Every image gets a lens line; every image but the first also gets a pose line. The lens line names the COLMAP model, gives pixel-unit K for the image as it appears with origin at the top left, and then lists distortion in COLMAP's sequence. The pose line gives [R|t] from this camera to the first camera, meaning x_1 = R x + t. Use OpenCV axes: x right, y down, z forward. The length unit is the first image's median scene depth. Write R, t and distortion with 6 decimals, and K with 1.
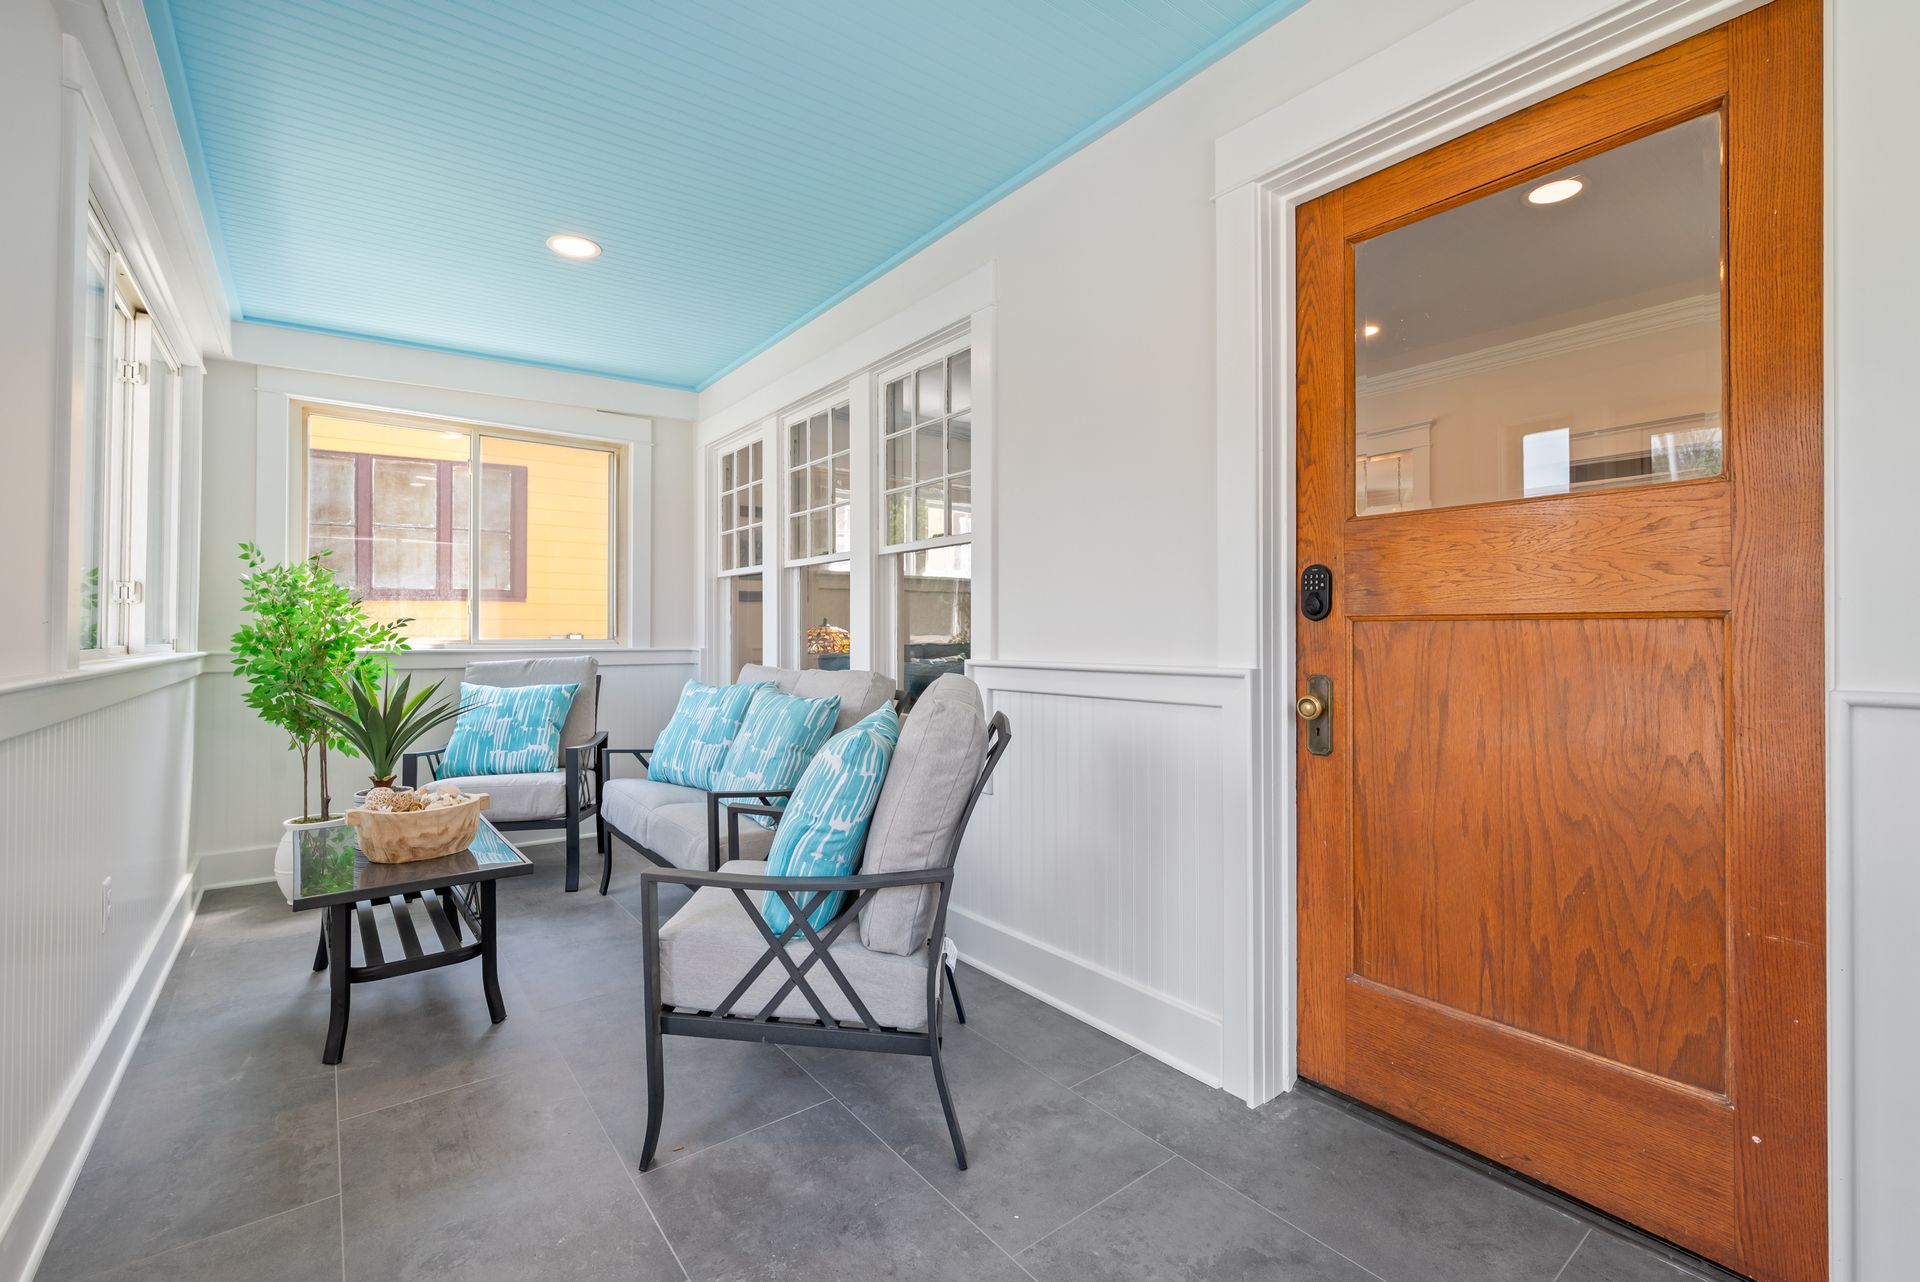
lens RADIAL K [[800.2, 0, 963.7], [0, 800.2, 636.2], [0, 0, 1]] dist [0.005503, -0.000363]
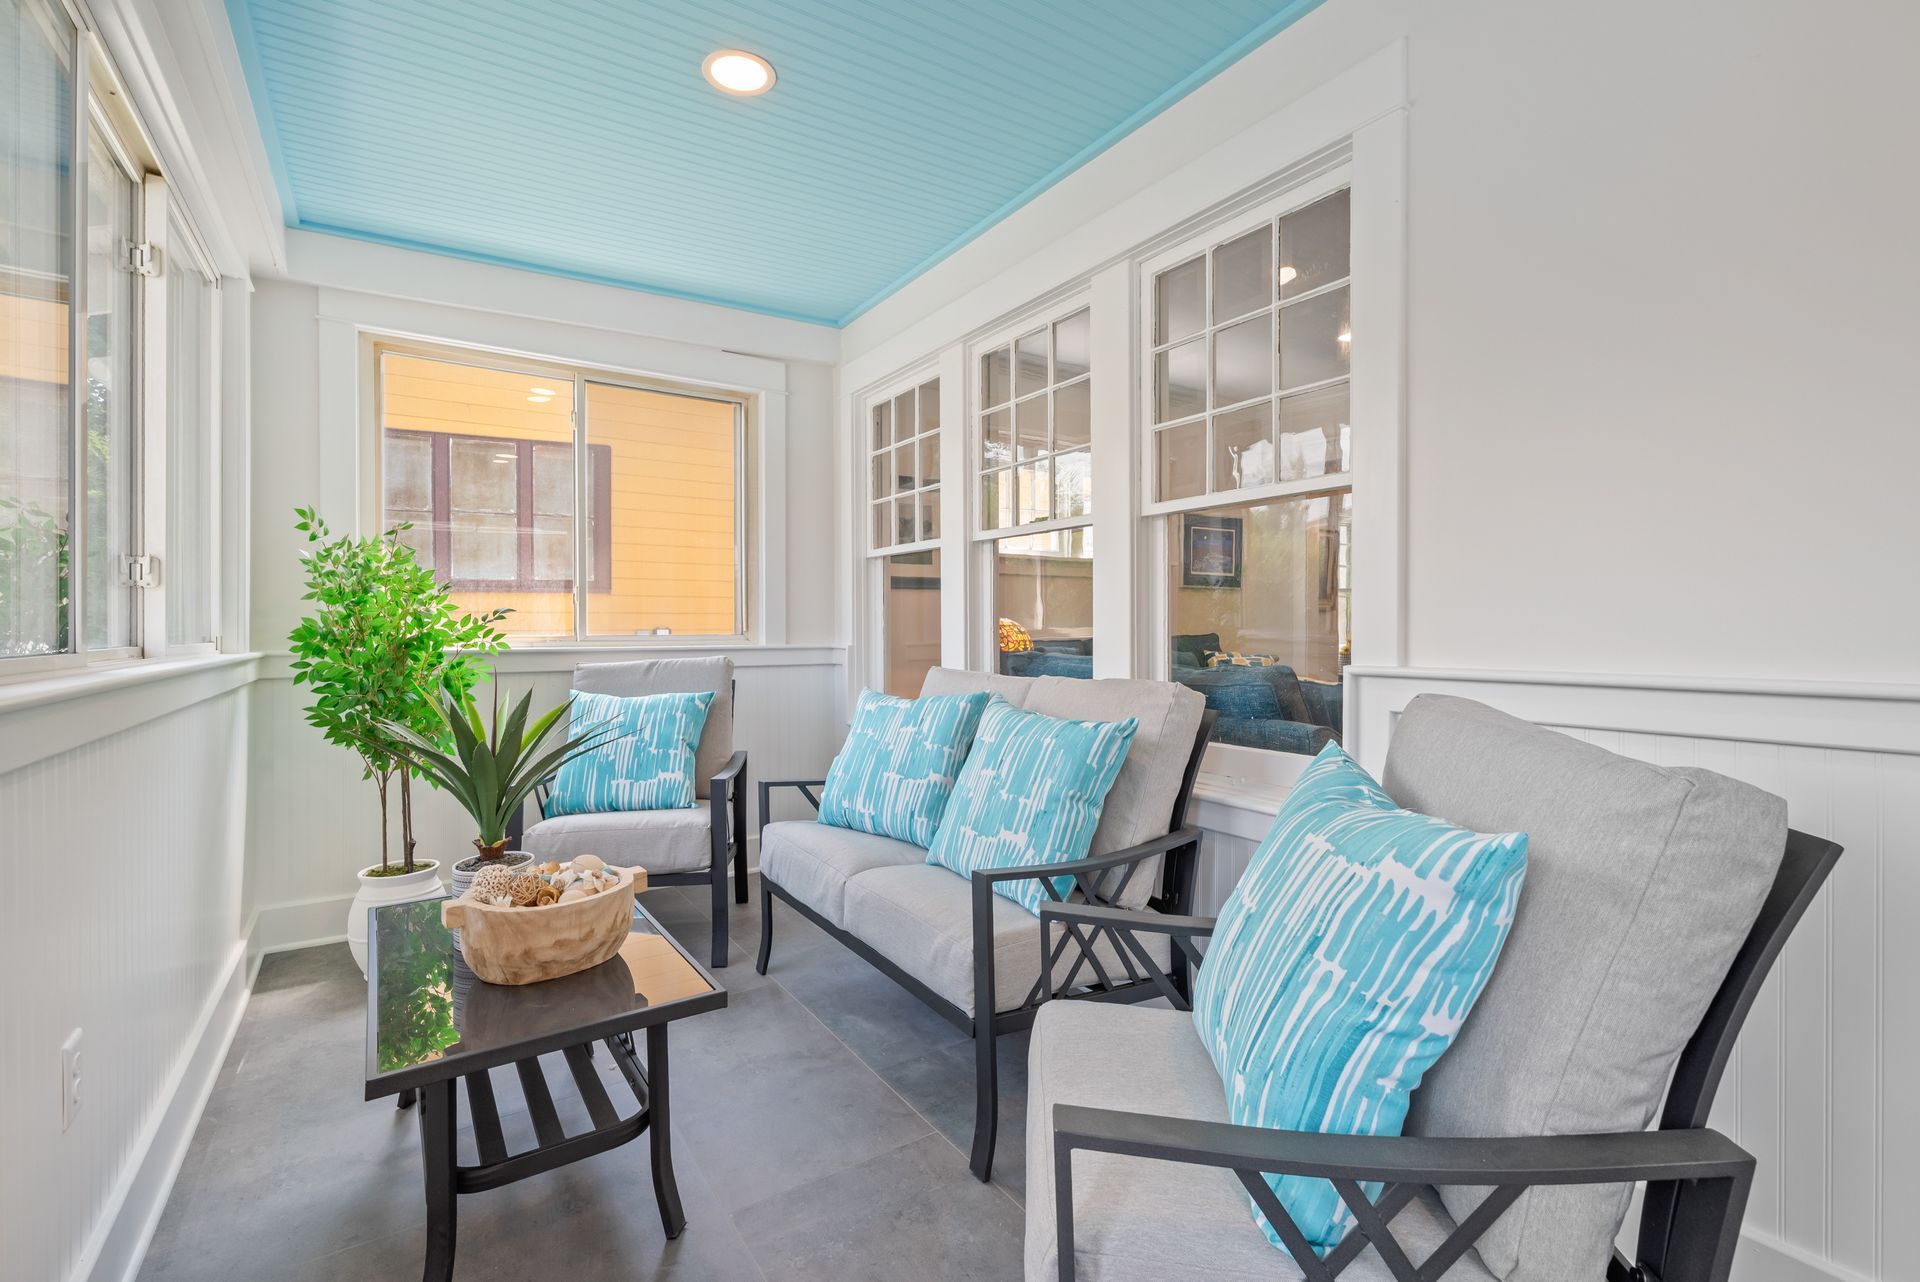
lens RADIAL K [[787.6, 0, 956.0], [0, 787.6, 641.8], [0, 0, 1]] dist [0.000291, 0.000483]
pose [[0.998264, -0.001906, -0.058865, -0.224407], [0.002835, 0.999873, 0.015699, -0.001083], [0.058827, -0.015839, 0.998143, 0.277104]]
